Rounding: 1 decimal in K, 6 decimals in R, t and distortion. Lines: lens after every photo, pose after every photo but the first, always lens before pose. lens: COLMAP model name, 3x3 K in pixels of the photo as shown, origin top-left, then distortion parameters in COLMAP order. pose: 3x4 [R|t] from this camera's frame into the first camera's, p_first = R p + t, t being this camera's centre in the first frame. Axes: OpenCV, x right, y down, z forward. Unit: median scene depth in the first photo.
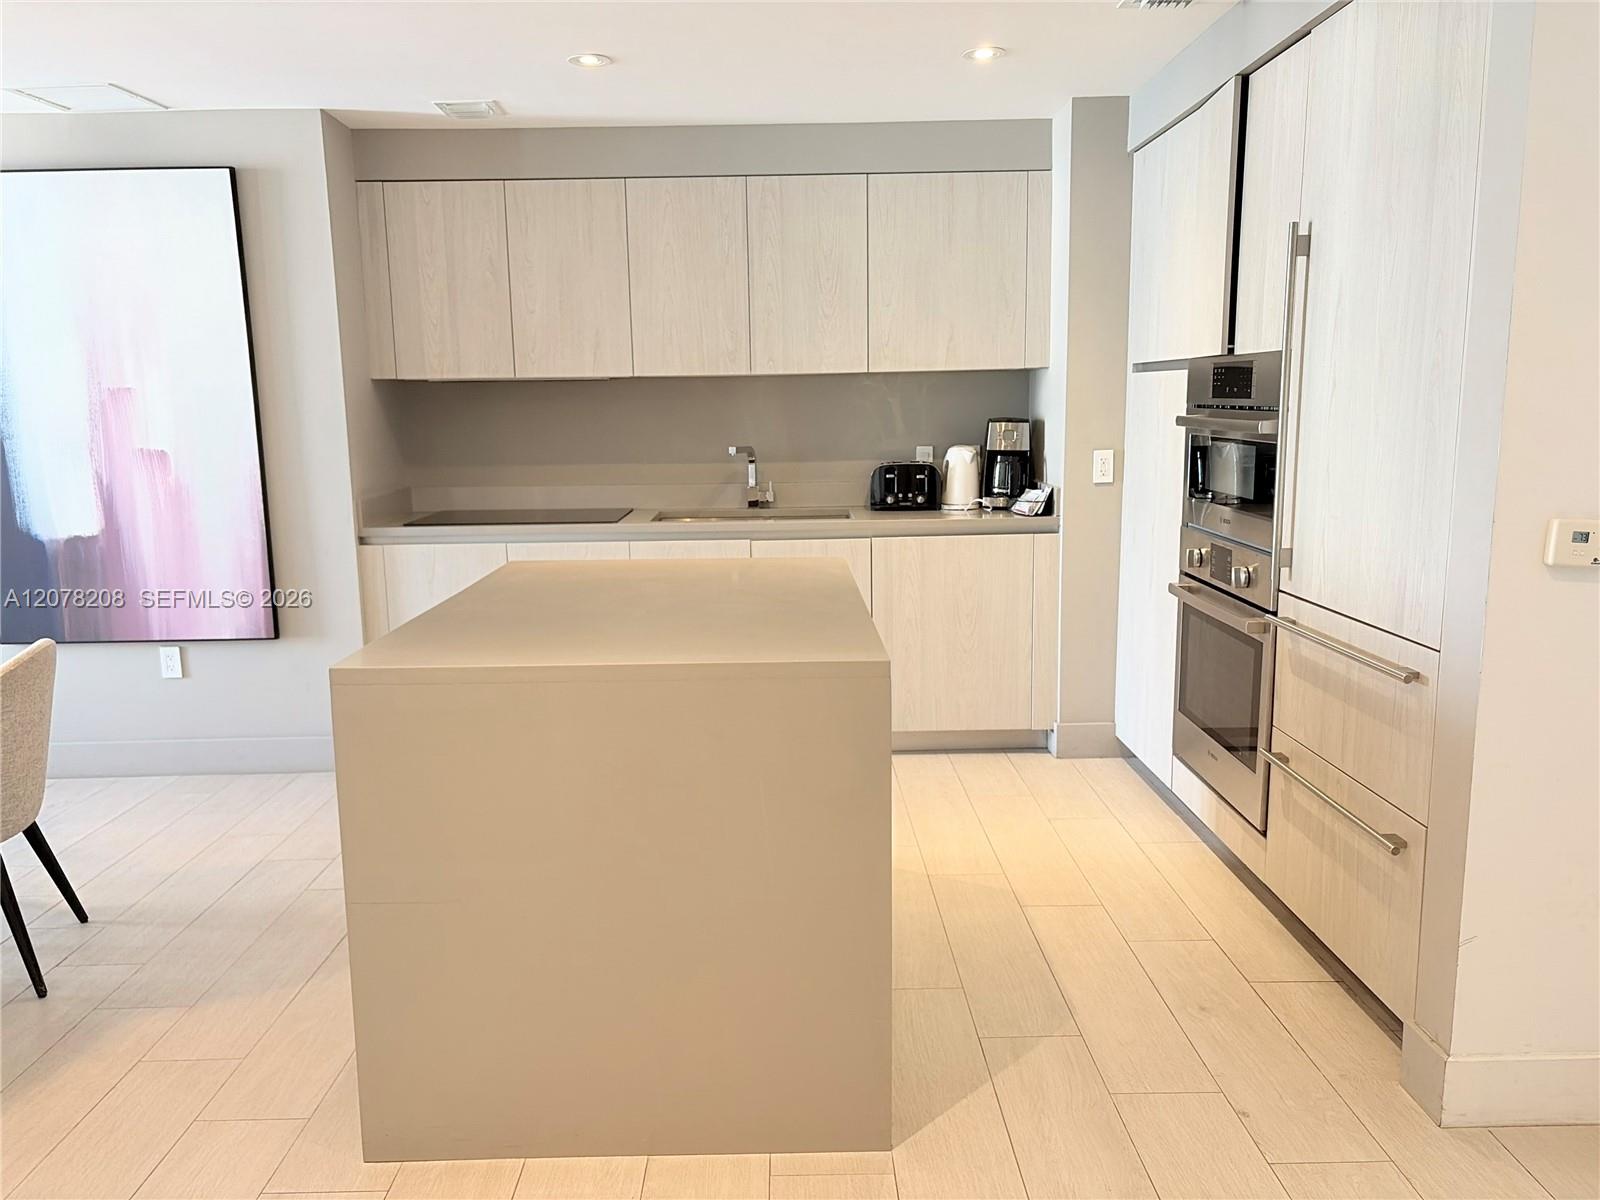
lens RADIAL K [[1212.1, 0, 798.8], [0, 1212.1, 600.0], [0, 0, 1]] dist [0.025542, -0.020921]
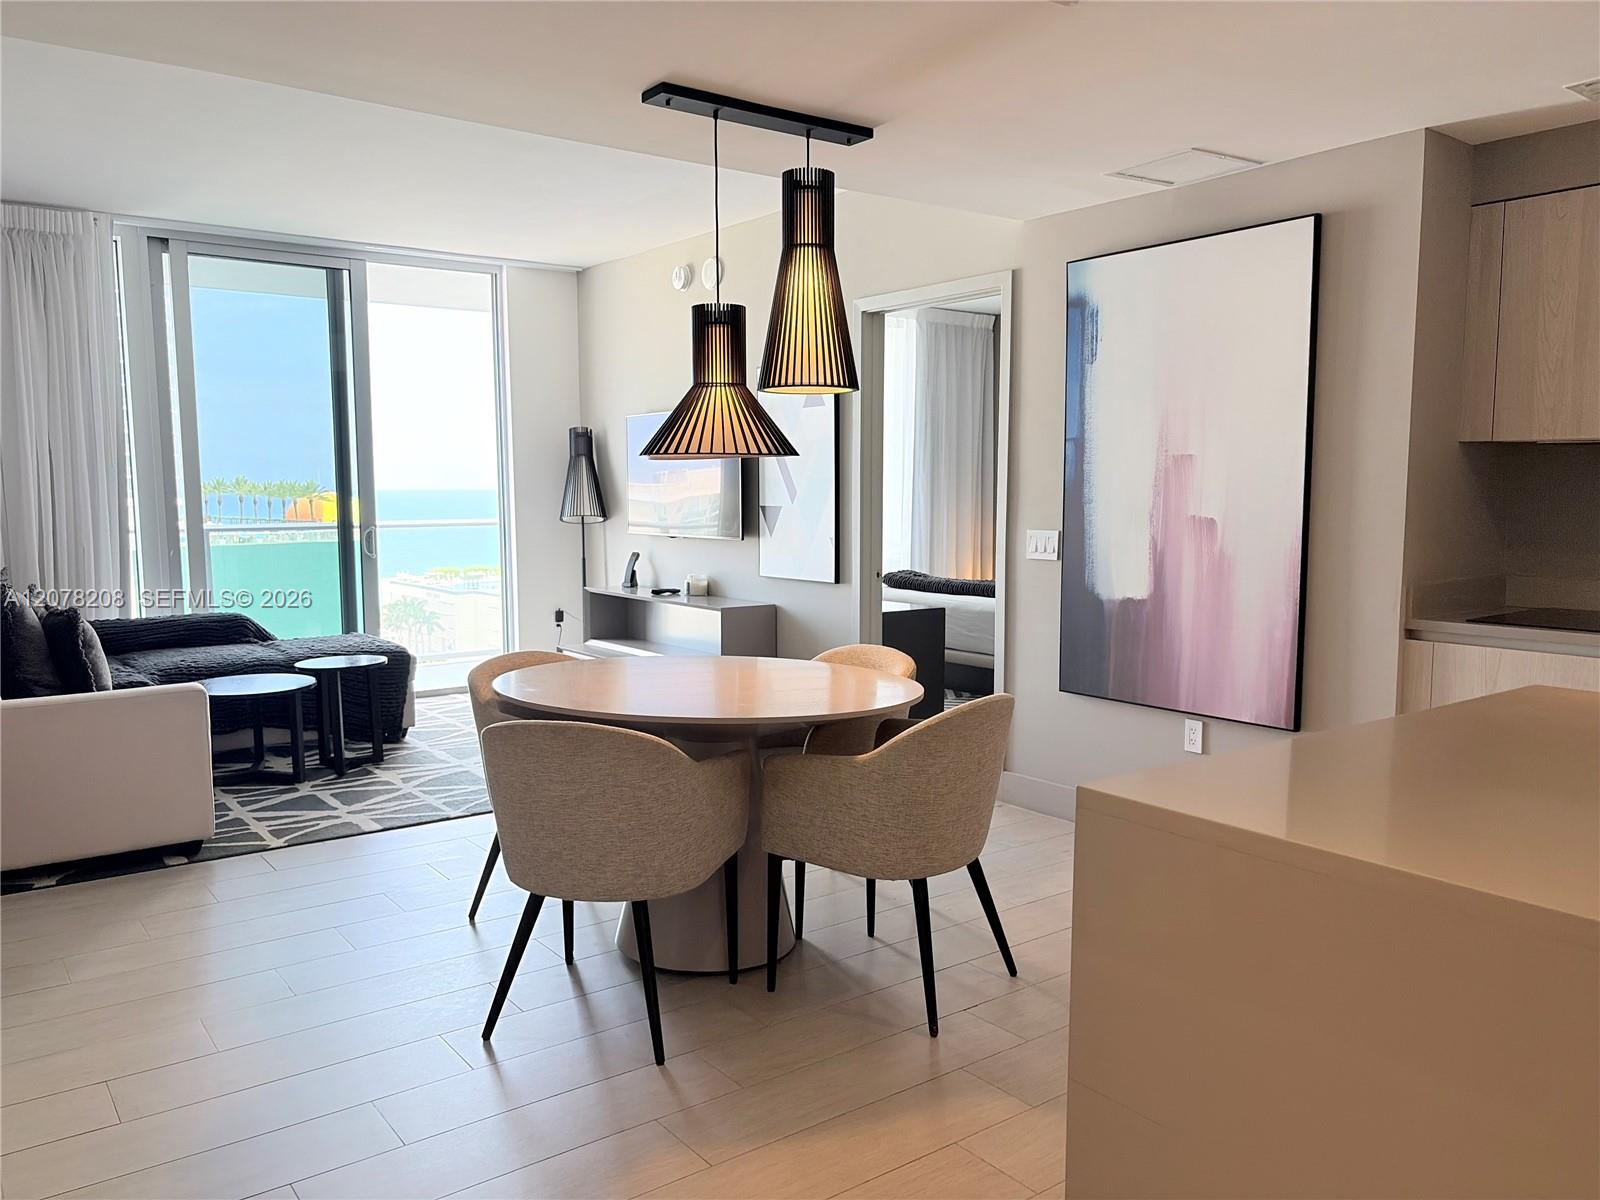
lens RADIAL K [[1212.1, 0, 799.5], [0, 1212.1, 606.5], [0, 0, 1]] dist [0.025542, -0.020921]
pose [[0.578680, 0.095418, -0.809954, 0.076252], [-0.138420, 0.990214, 0.017758, -0.025036], [0.803722, 0.101838, 0.586225, 0.176113]]
